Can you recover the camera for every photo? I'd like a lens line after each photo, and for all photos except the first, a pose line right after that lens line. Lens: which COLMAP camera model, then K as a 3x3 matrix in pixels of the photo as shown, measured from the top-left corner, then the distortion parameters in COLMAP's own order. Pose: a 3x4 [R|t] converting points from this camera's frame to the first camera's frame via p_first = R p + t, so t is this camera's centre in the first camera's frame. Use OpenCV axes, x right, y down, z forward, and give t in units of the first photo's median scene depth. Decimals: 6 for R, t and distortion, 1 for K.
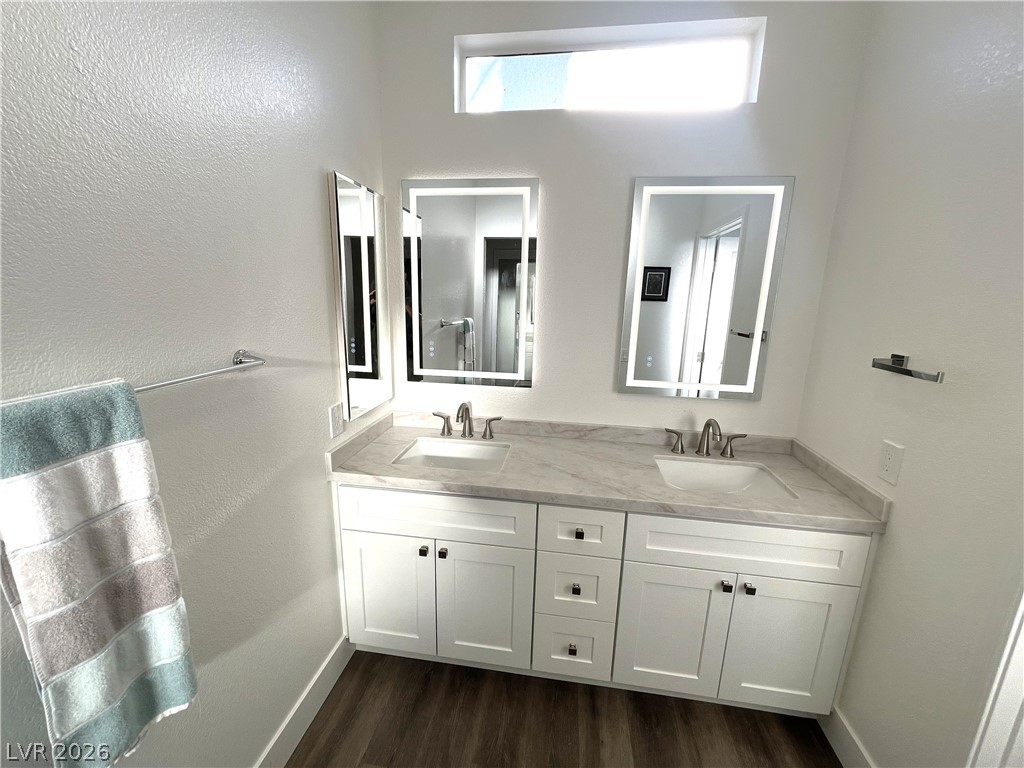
lens RADIAL K [[412.0, 0, 502.5], [0, 412.0, 381.5], [0, 0, 1]] dist [-0.003889, 0.000780]
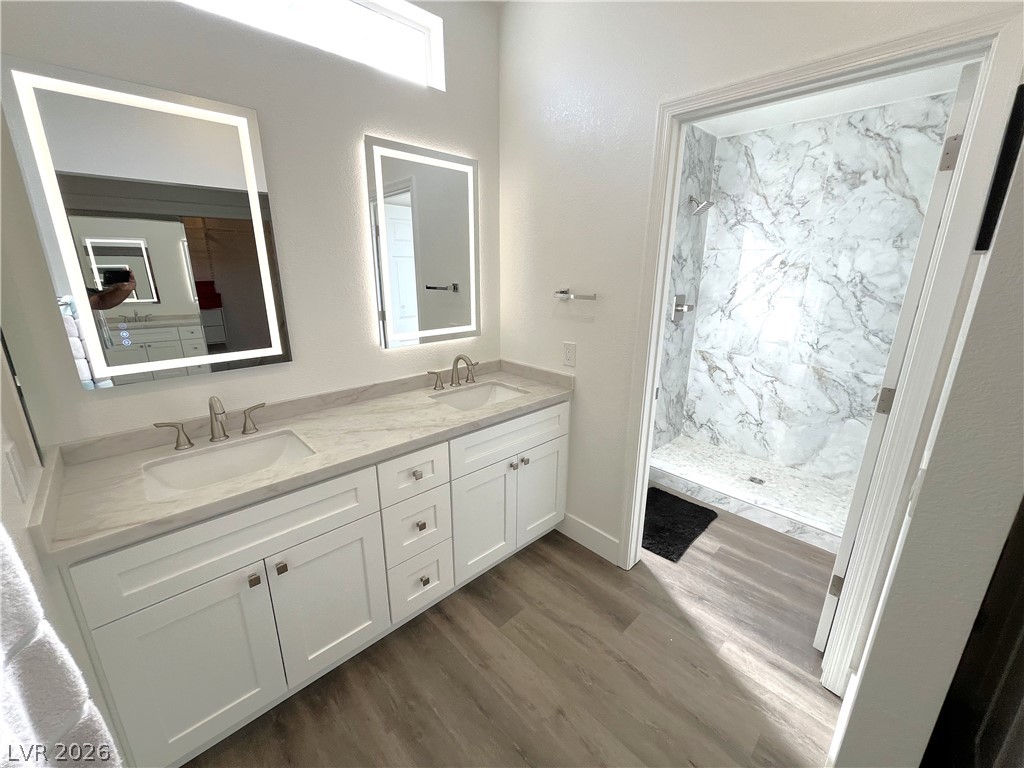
lens RADIAL K [[412.0, 0, 511.5], [0, 412.0, 380.2], [0, 0, 1]] dist [-0.003889, 0.000780]
pose [[0.618773, -0.230425, 0.751016, -0.391508], [0.177226, 0.972314, 0.152304, 0.004932], [-0.765318, 0.038858, 0.642479, 0.095506]]
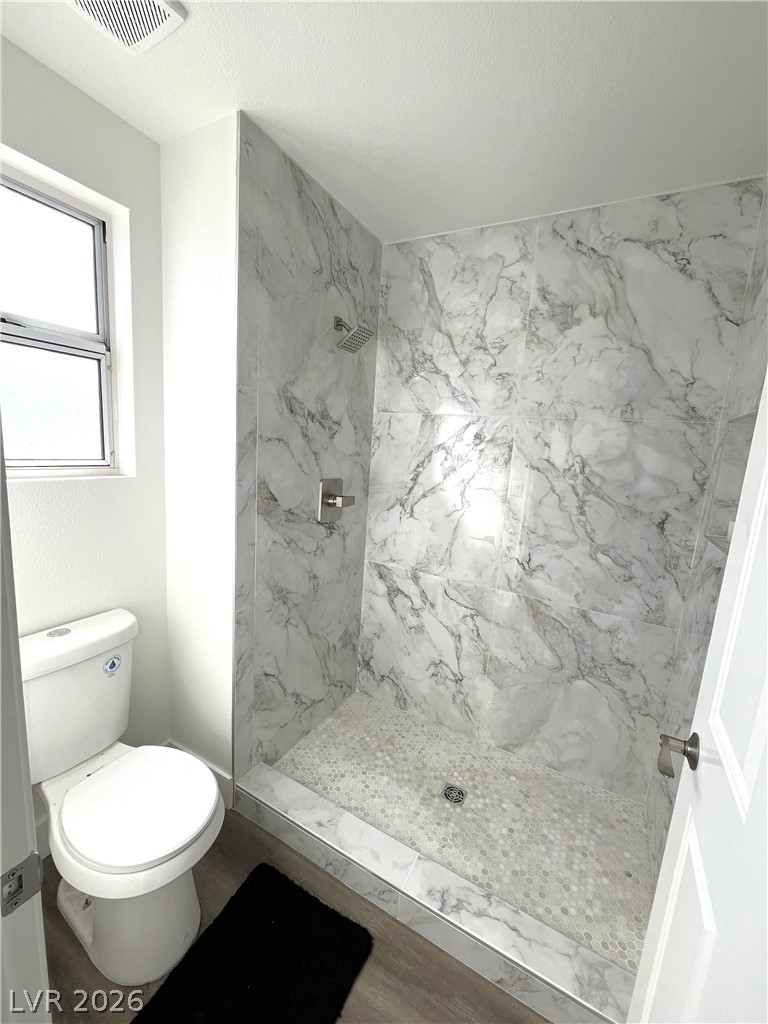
lens RADIAL K [[412.0, 0, 385.9], [0, 412.0, 511.4], [0, 0, 1]] dist [-0.003889, 0.000780]
pose [[0.349945, -0.155266, 0.923813, 0.641662], [0.141880, 0.983577, 0.111565, 0.032518], [-0.925964, 0.092029, 0.366227, 0.157738]]
